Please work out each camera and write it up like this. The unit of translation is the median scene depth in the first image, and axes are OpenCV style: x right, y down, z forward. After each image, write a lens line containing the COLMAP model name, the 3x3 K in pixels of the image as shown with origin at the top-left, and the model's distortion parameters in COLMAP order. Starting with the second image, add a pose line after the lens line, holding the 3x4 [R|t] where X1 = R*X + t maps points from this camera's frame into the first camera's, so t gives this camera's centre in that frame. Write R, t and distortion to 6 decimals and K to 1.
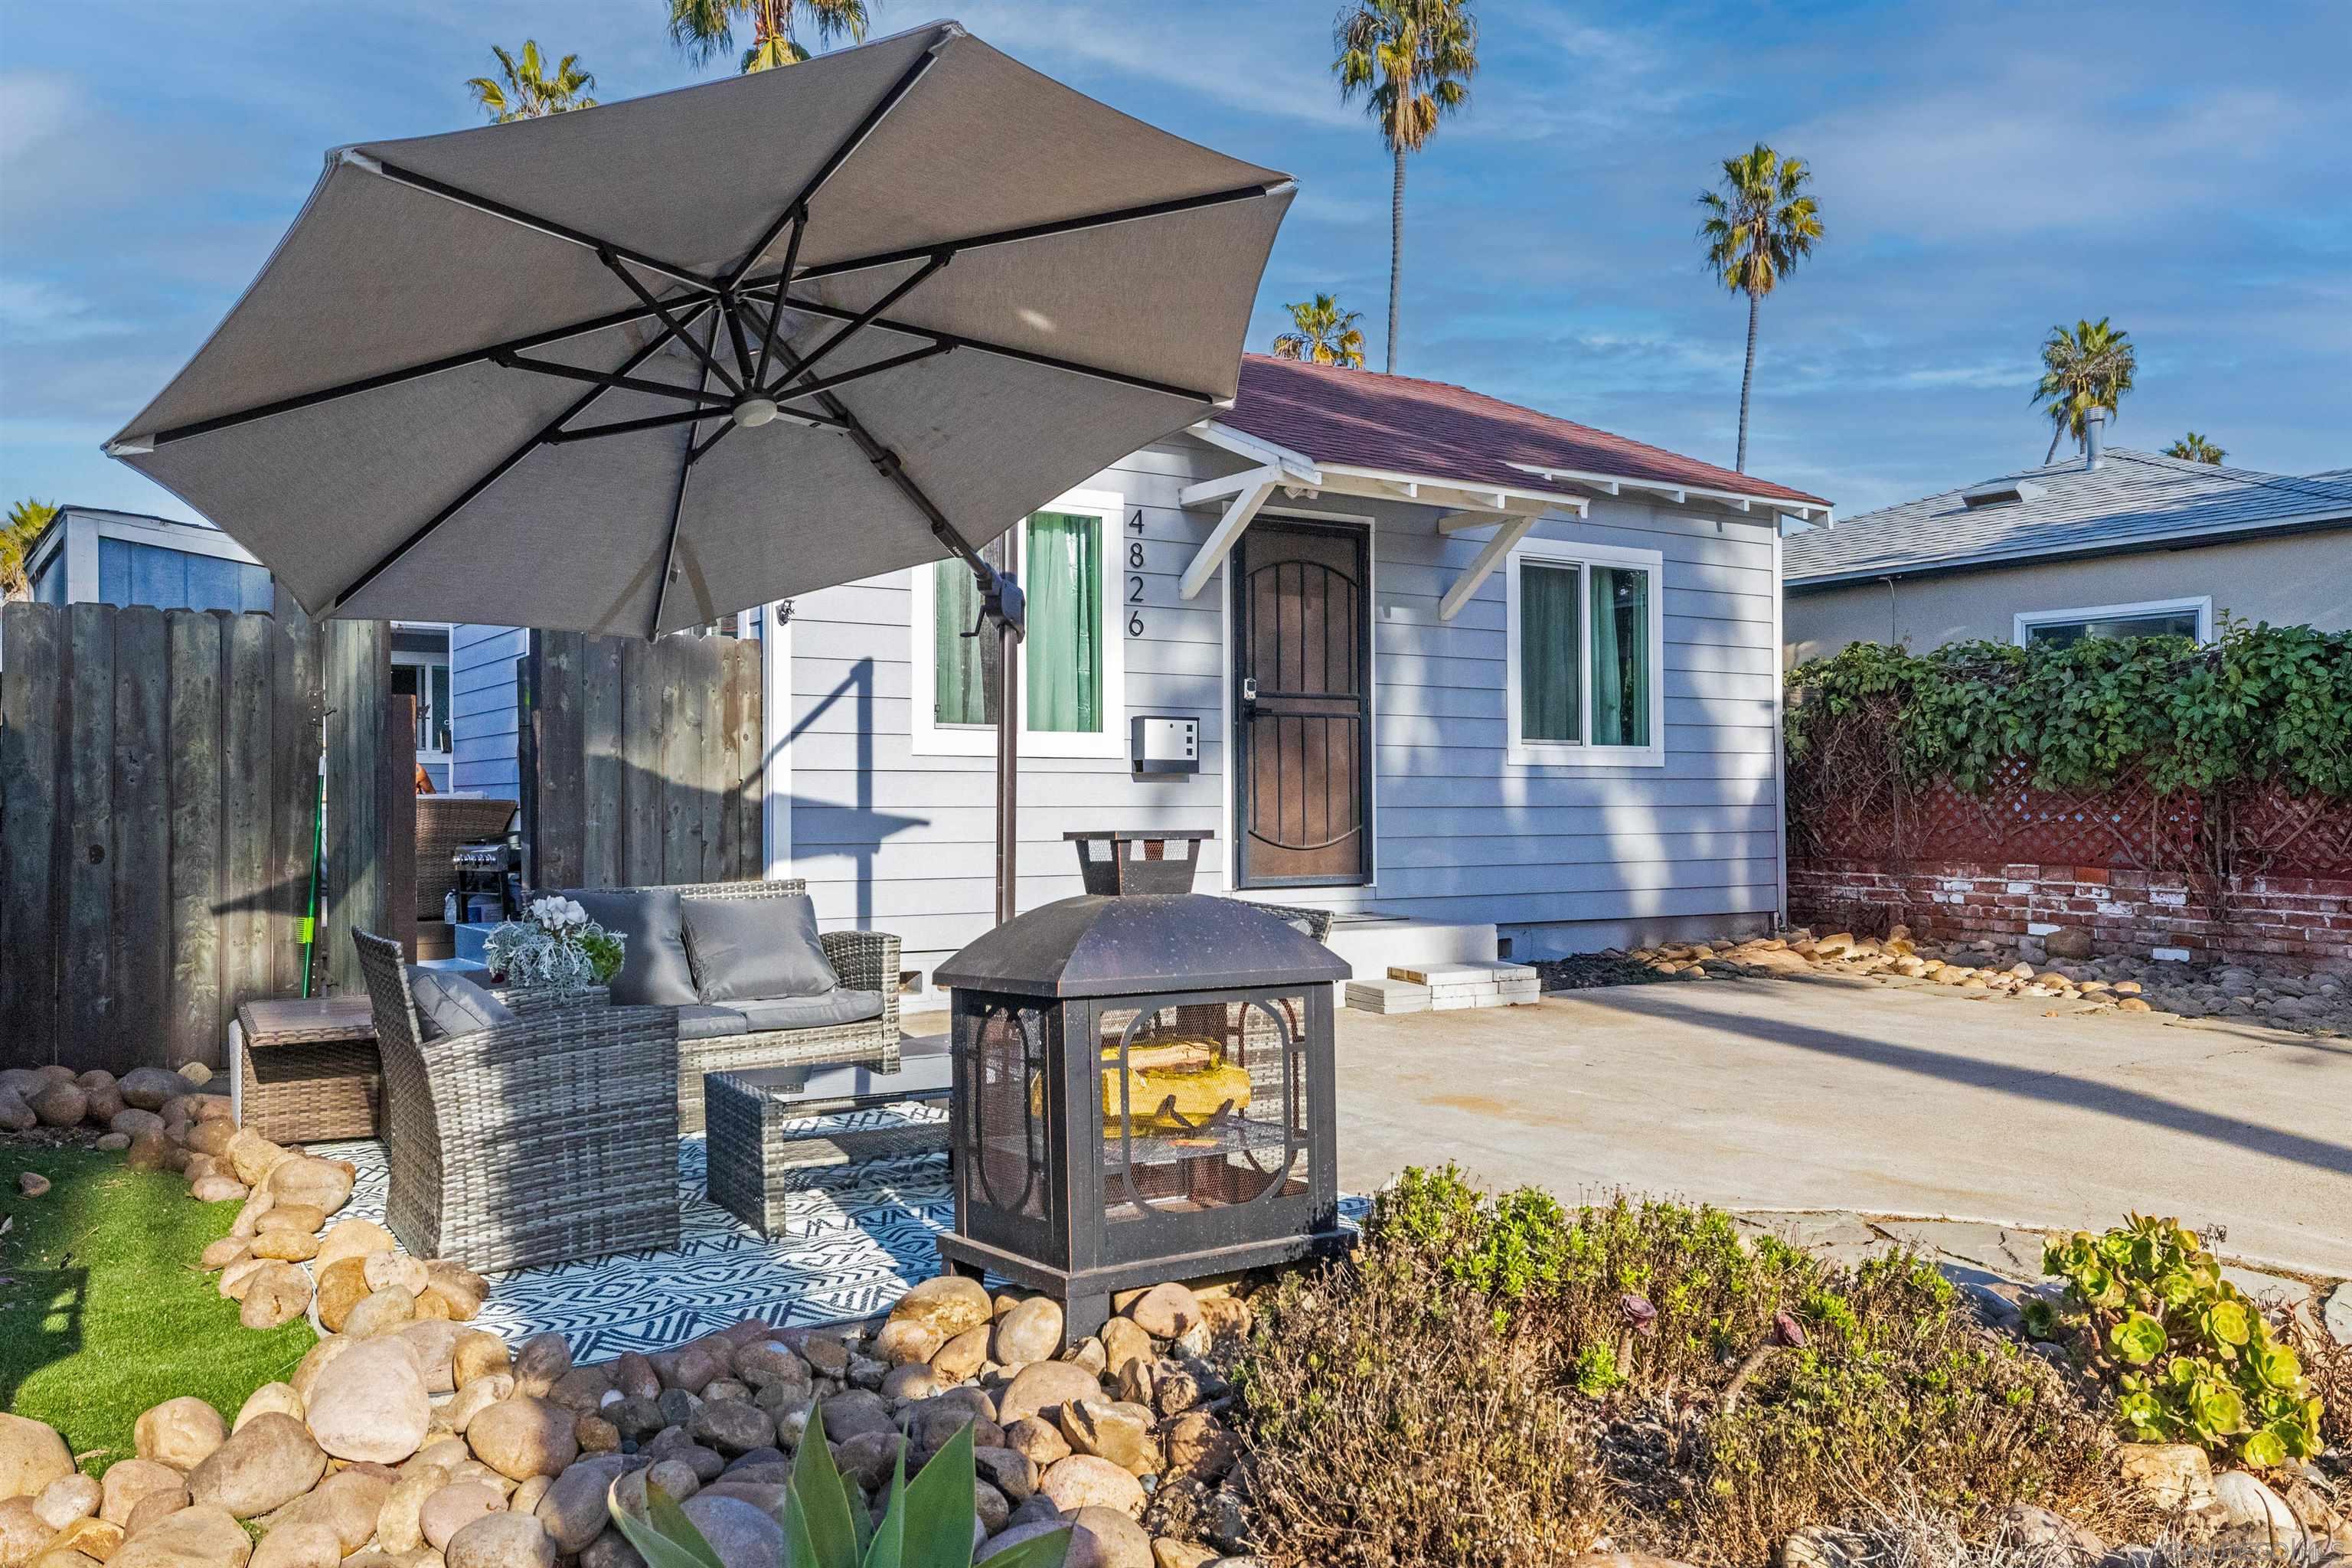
lens RADIAL K [[1629.2, 0, 1177.3], [0, 1629.2, 782.3], [0, 0, 1]] dist [0.010806, -0.001895]
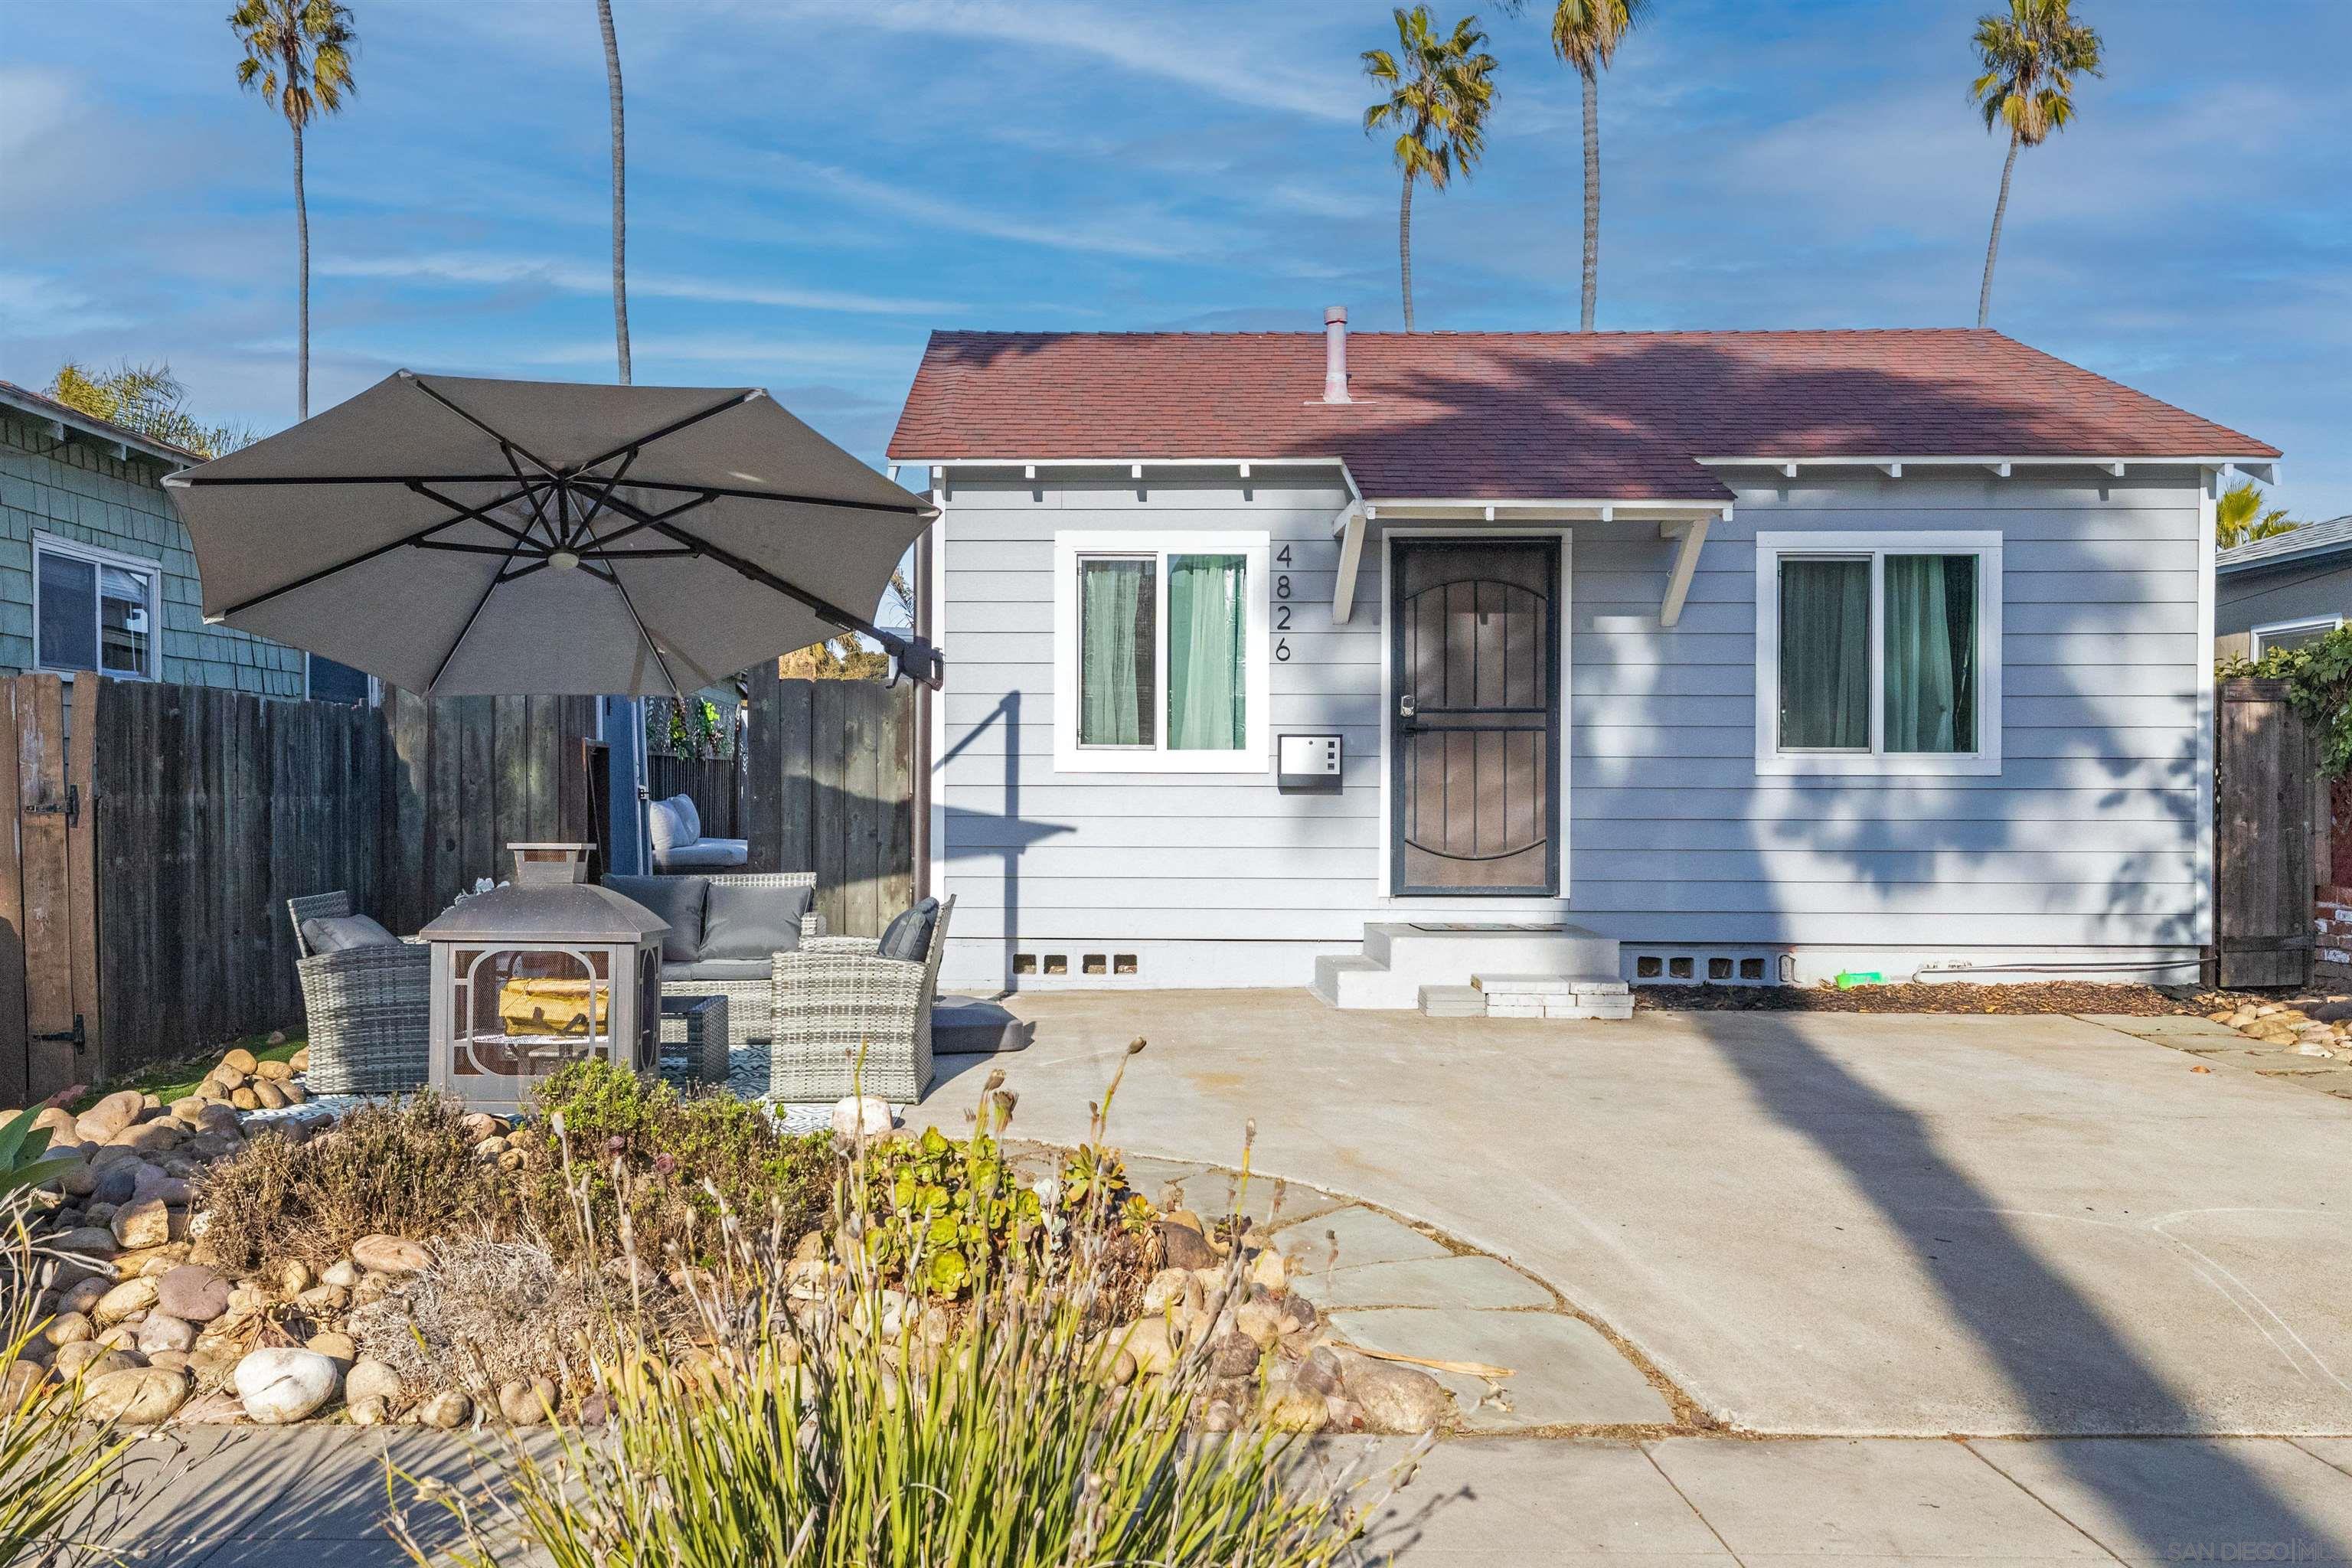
lens RADIAL K [[1793.2, 0, 1177.4], [0, 1793.2, 786.4], [0, 0, 1]] dist [0.001044, 0.001924]
pose [[0.876589, 0.001465, -0.481237, 0.554573], [0.001463, 0.999983, 0.005710, -0.014101], [0.481237, -0.005709, 0.876572, -0.099195]]
